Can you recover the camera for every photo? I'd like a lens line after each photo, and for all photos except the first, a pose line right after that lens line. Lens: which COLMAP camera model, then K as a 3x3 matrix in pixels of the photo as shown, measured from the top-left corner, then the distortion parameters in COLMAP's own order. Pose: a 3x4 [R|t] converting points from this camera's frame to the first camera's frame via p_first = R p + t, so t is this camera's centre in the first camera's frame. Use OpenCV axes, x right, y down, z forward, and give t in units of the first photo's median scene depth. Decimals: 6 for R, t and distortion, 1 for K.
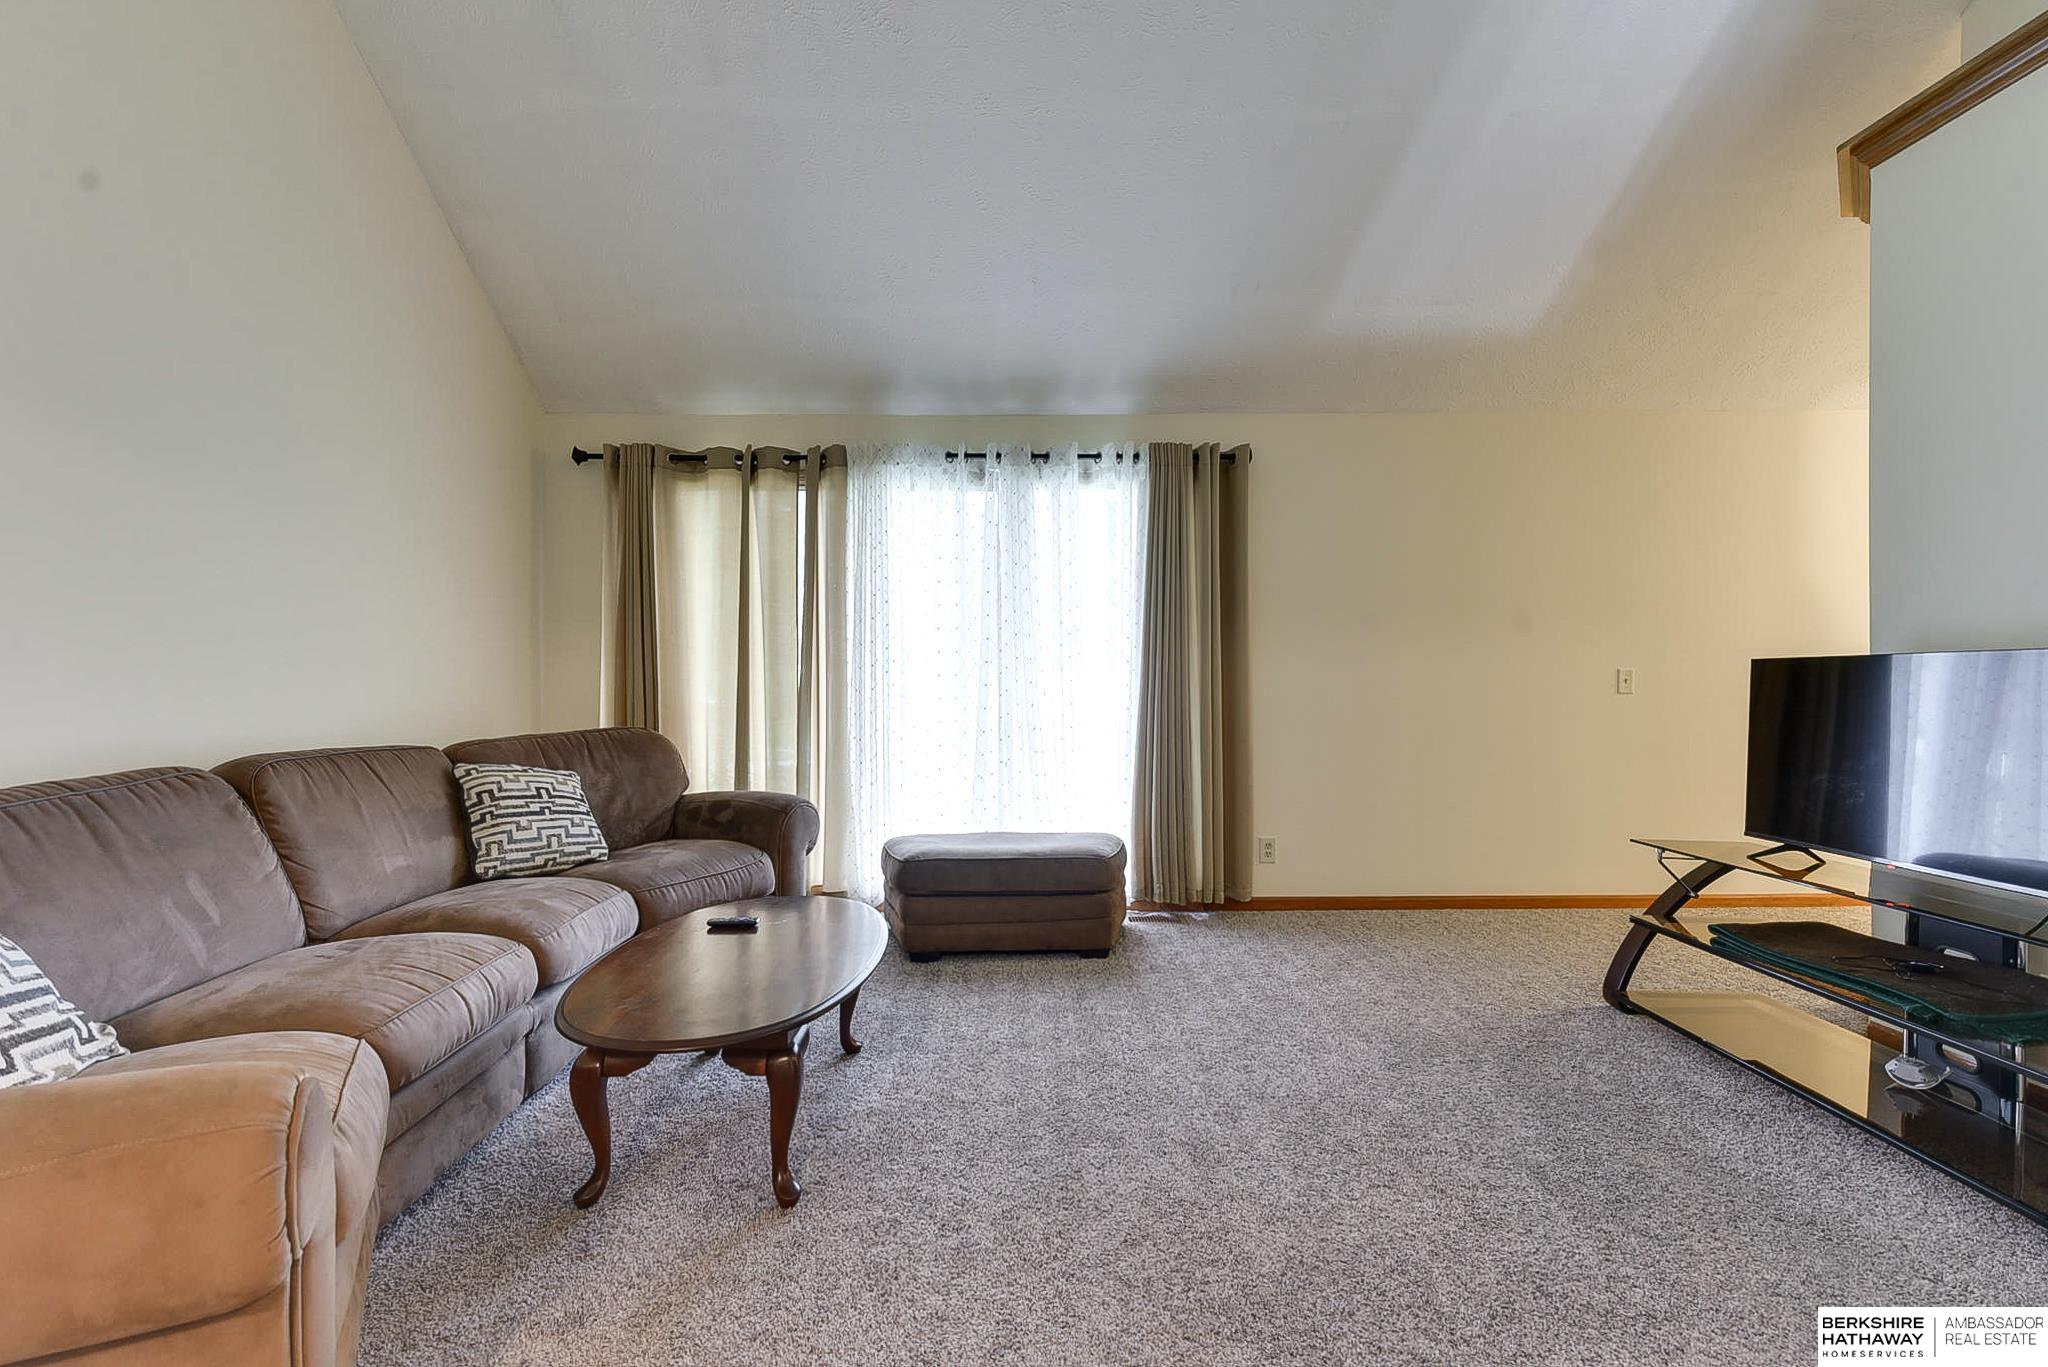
lens RADIAL K [[888.8, 0, 1030.4], [0, 888.8, 690.1], [0, 0, 1]] dist [0.002773, -0.000414]
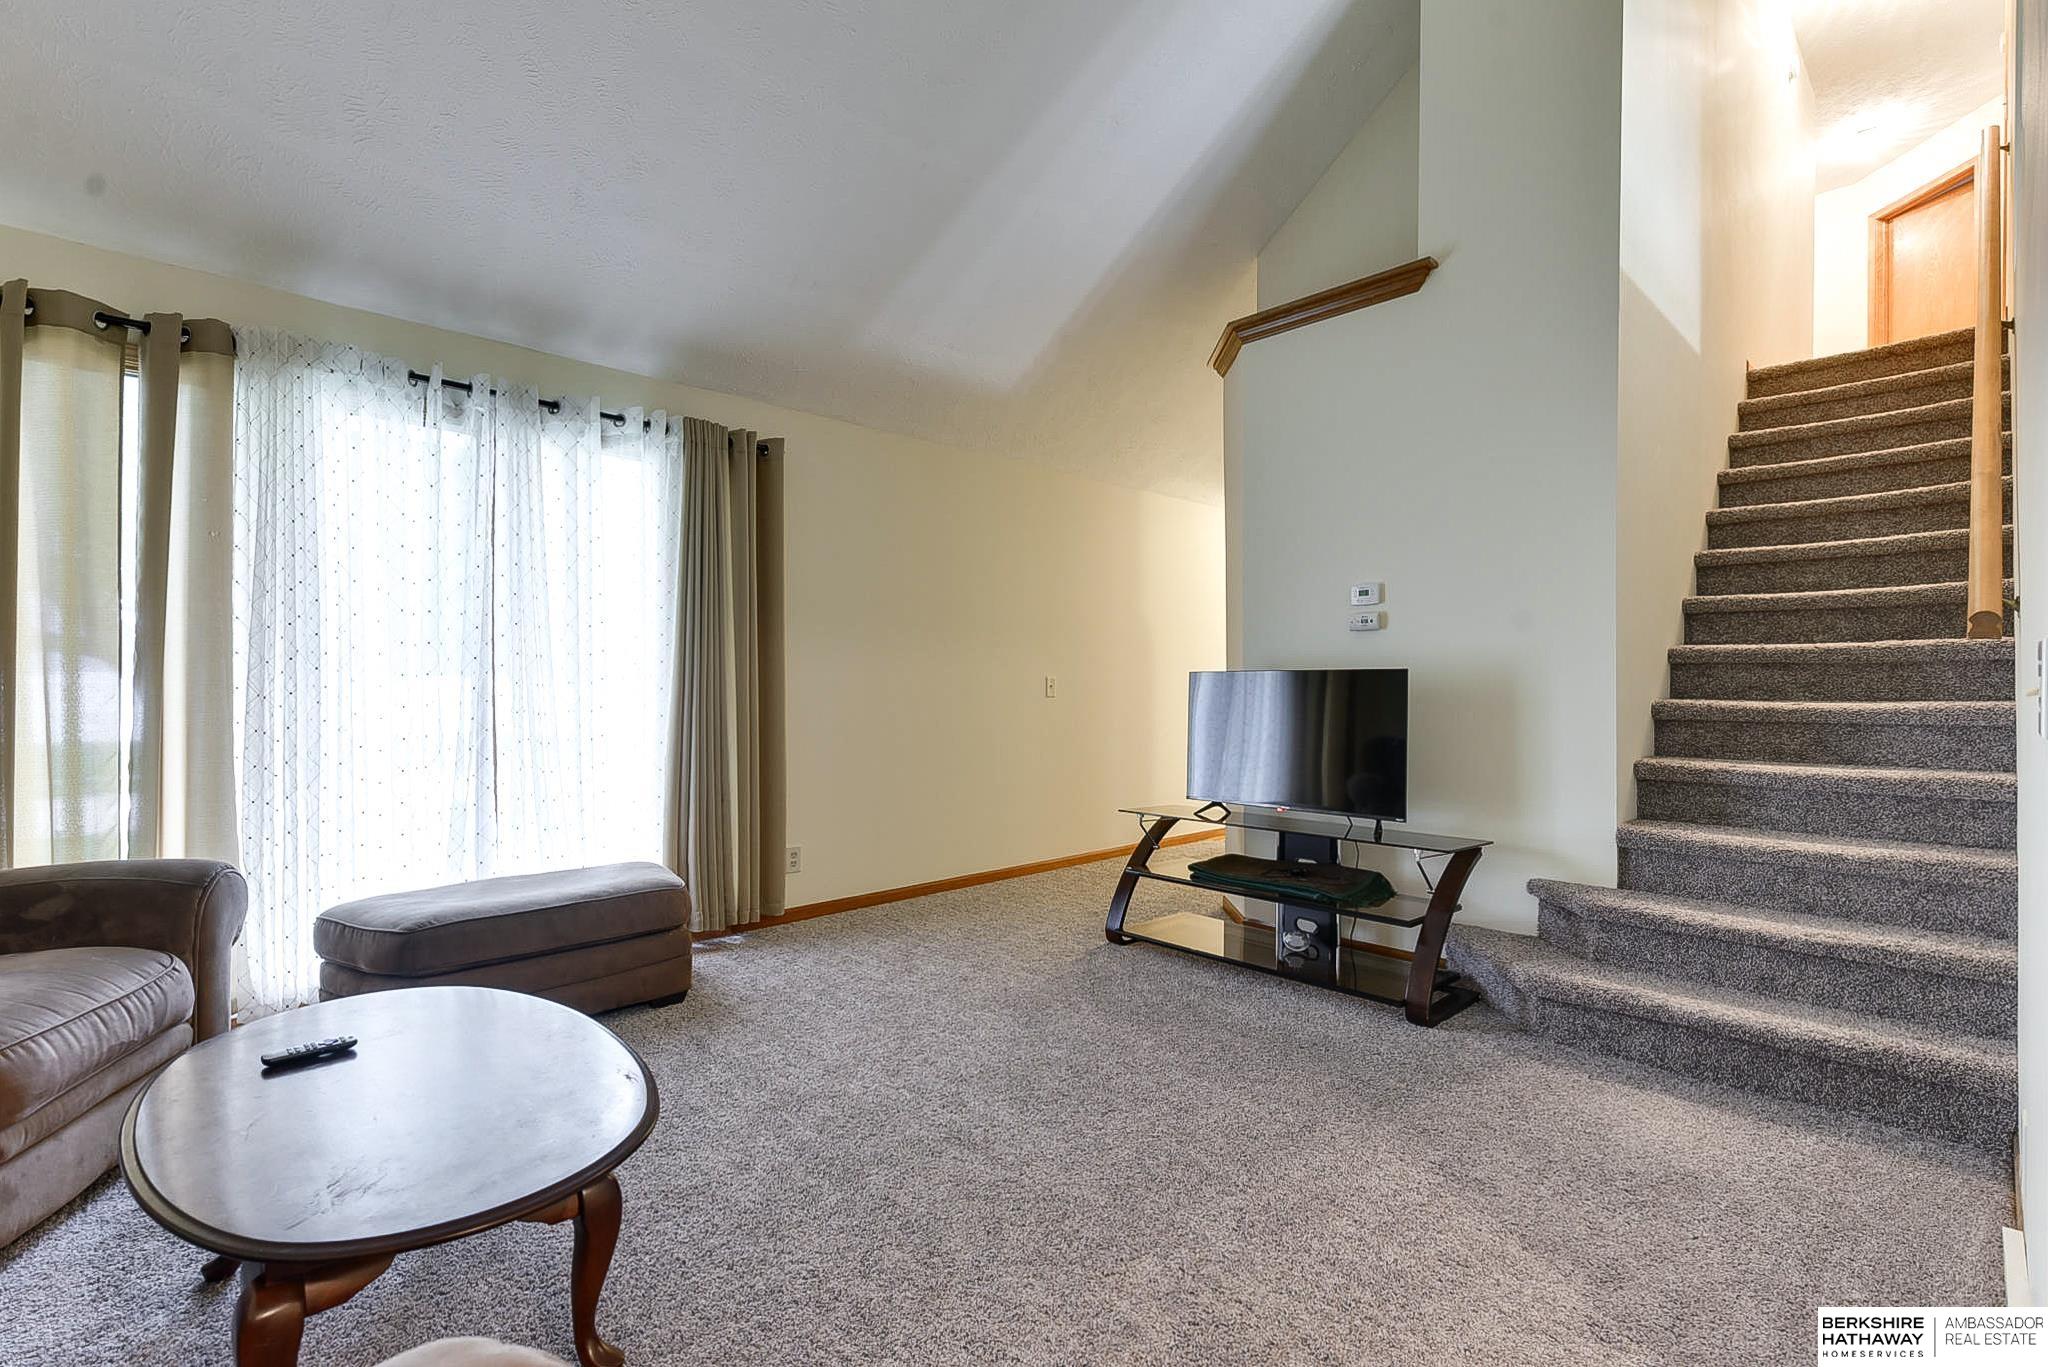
lens RADIAL K [[955.7, 0, 1022.3], [0, 955.7, 685.2], [0, 0, 1]] dist [0.005911, -0.001048]
pose [[0.711696, 0.005375, 0.702467, -0.295844], [0.000339, 0.999968, -0.007996, -0.001439], [-0.702487, 0.005929, 0.711672, 0.083442]]
